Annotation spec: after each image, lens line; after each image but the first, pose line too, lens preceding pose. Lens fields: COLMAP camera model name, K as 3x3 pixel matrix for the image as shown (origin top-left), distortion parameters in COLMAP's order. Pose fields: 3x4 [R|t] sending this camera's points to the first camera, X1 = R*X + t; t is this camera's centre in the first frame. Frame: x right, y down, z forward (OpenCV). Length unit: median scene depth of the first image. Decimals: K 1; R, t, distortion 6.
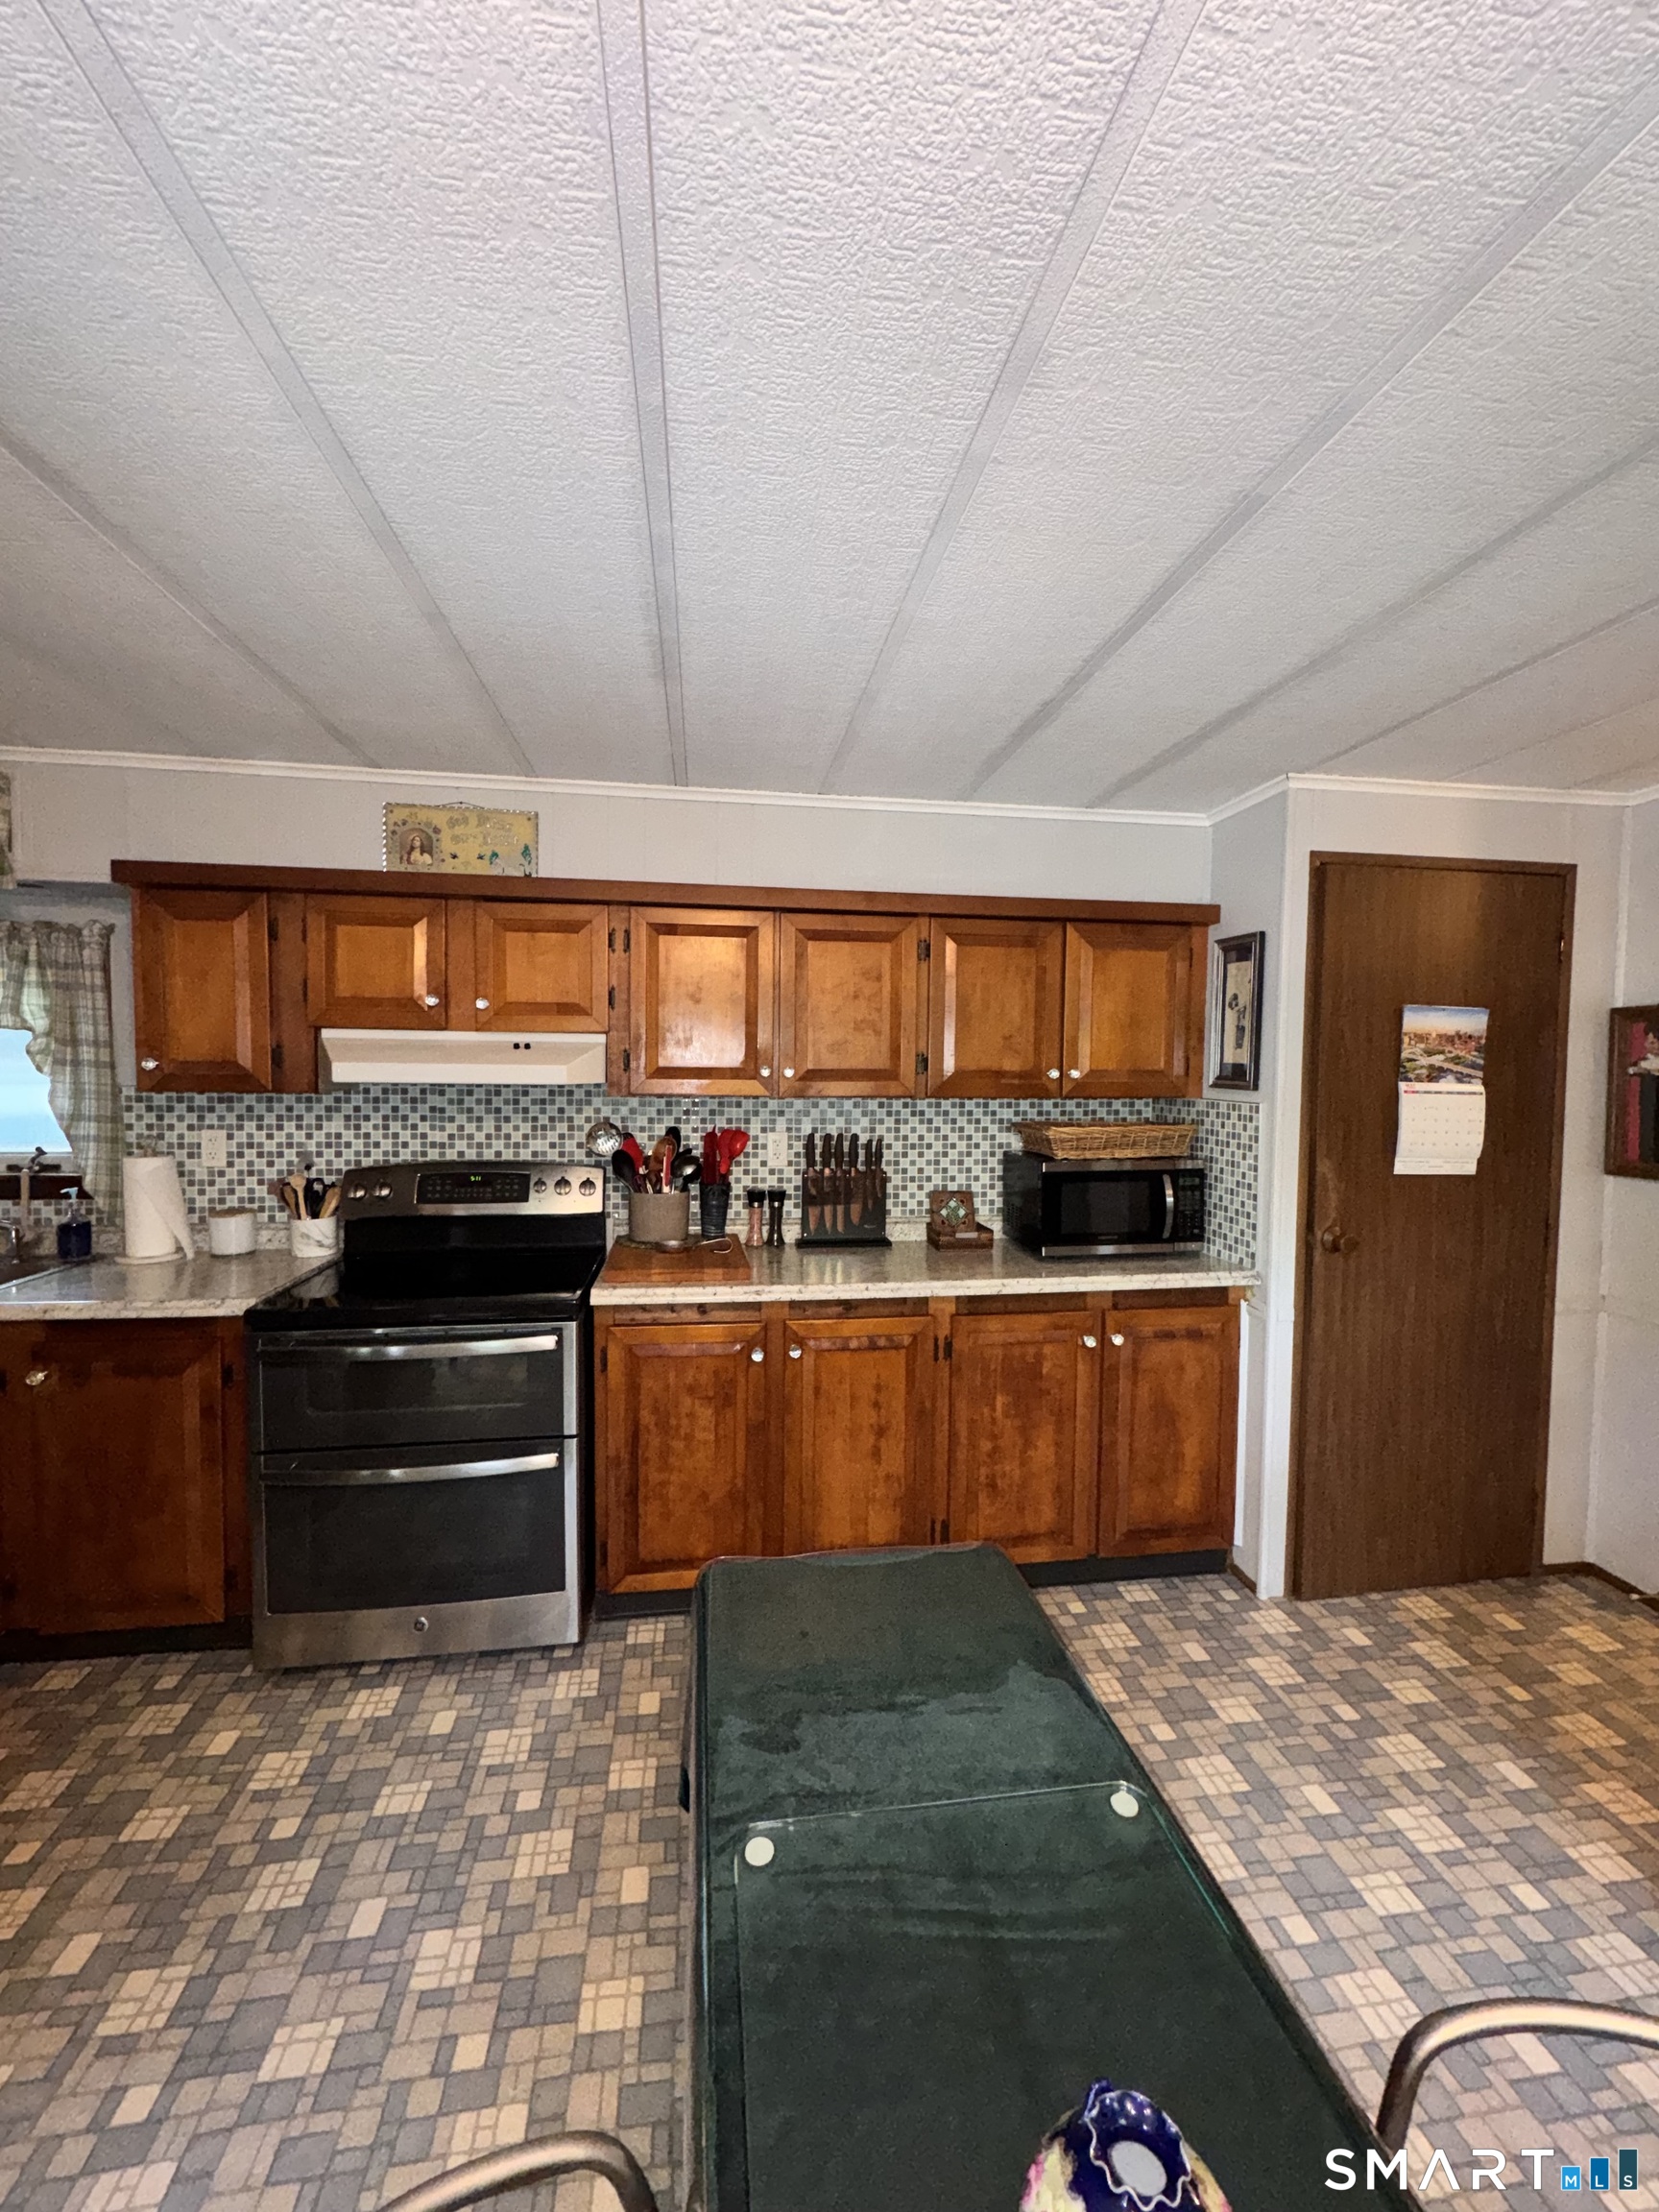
lens RADIAL K [[882.6, 0, 826.9], [0, 882.6, 1102.9], [0, 0, 1]] dist [-0.001516, -0.000133]
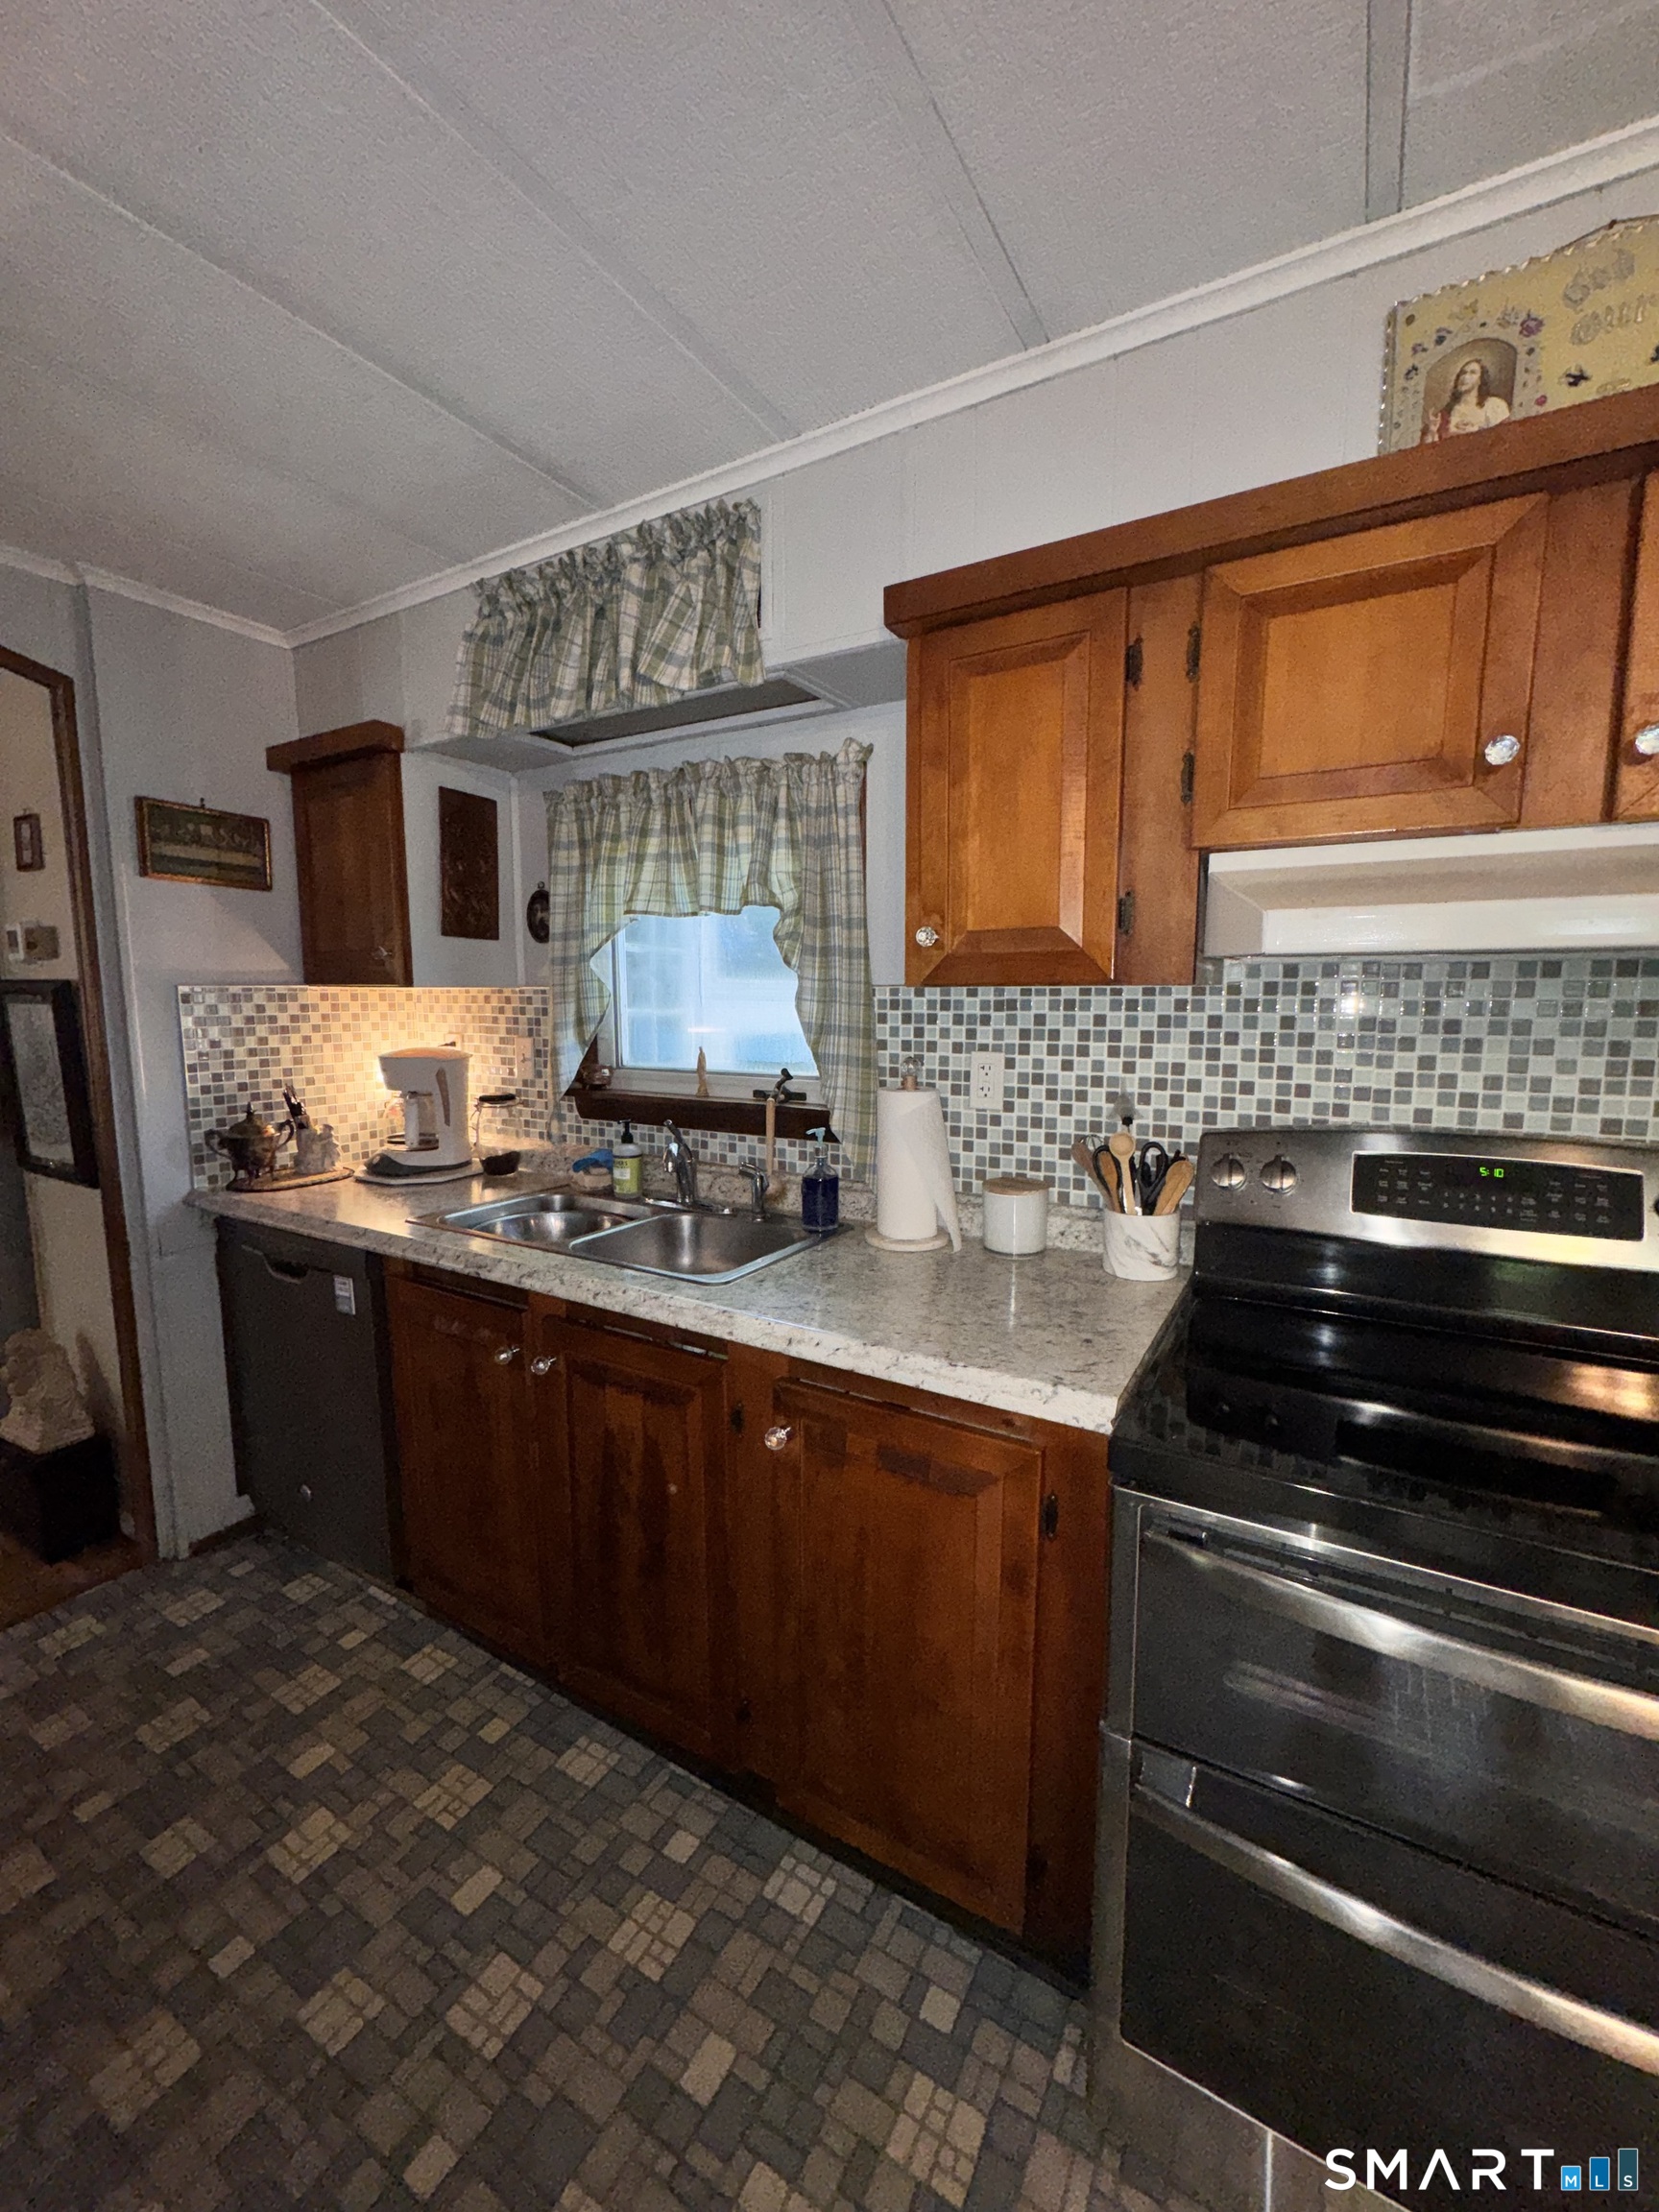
lens RADIAL K [[882.6, 0, 826.5], [0, 882.6, 1107.4], [0, 0, 1]] dist [-0.001516, -0.000133]
pose [[0.777001, 0.065710, -0.626061, -0.382565], [-0.018919, 0.996525, 0.081113, 0.020884], [0.629215, -0.051180, 0.775544, 0.425321]]
